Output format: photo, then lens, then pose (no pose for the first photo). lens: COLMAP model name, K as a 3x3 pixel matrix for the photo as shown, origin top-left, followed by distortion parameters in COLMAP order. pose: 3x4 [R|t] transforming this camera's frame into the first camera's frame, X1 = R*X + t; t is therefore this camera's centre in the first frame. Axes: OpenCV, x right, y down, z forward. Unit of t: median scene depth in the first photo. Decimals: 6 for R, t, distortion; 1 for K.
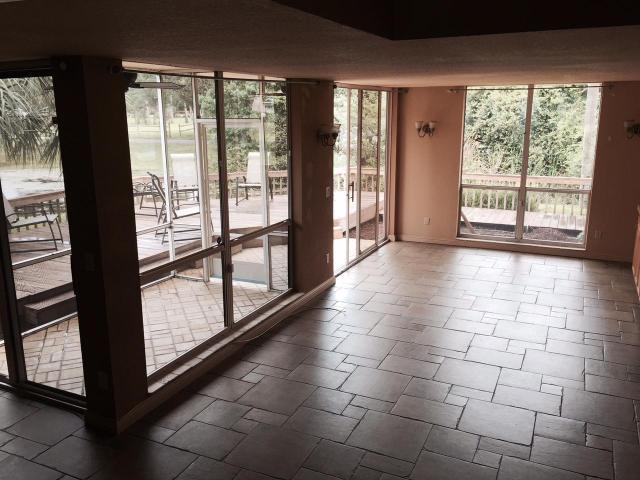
lens RADIAL K [[552.7, 0, 307.9], [0, 552.7, 237.4], [0, 0, 1]] dist [0.003694, -0.001030]
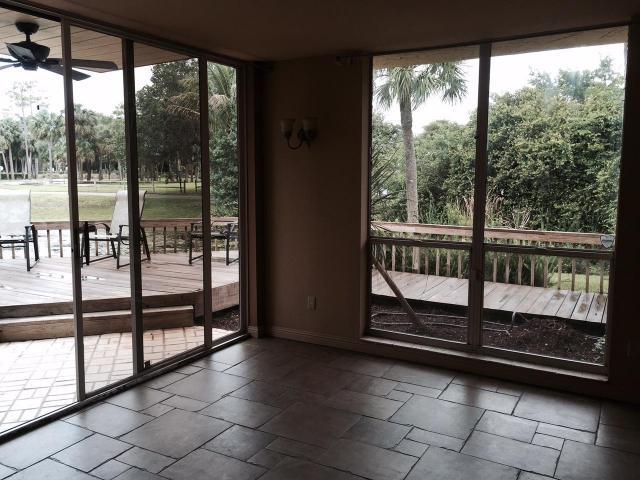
lens RADIAL K [[552.7, 0, 307.9], [0, 552.7, 237.4], [0, 0, 1]] dist [0.003694, -0.001030]
pose [[0.996577, 0.018812, -0.080500, 0.187122], [-0.027496, 0.993753, -0.108161, -0.025721], [0.077963, 0.110004, 0.990869, 0.333739]]
